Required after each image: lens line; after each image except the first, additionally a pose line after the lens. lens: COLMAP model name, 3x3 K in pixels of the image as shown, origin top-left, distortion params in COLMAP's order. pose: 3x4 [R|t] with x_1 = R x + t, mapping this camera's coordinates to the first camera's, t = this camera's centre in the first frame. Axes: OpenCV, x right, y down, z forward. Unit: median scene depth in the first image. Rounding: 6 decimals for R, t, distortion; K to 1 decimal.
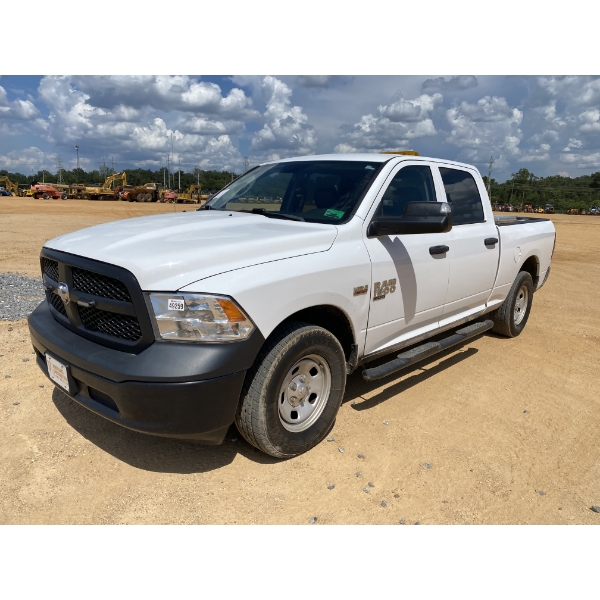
lens RADIAL K [[491.0, 0, 284.7], [0, 491.0, 303.2], [0, 0, 1]] dist [0.052046, -0.068713]
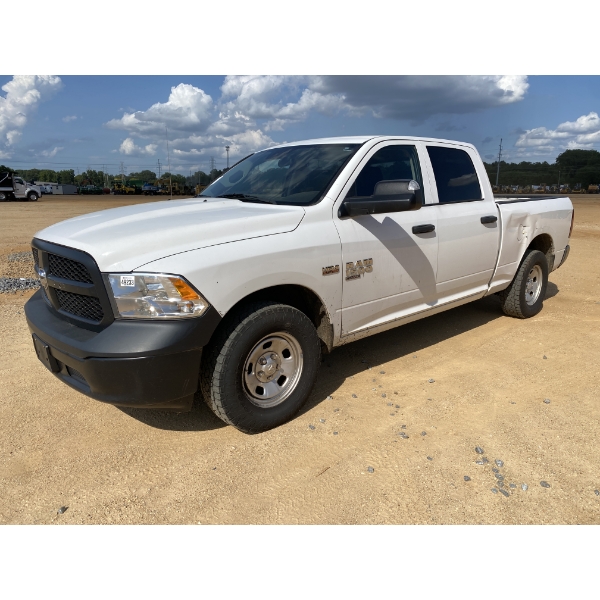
lens RADIAL K [[491.0, 0, 306.8], [0, 491.0, 300.9], [0, 0, 1]] dist [0.052046, -0.068713]
pose [[0.996377, -0.019735, -0.082723, 0.184152], [0.020654, 0.999734, 0.010273, 0.026276], [0.082498, -0.011944, 0.996520, -0.018633]]
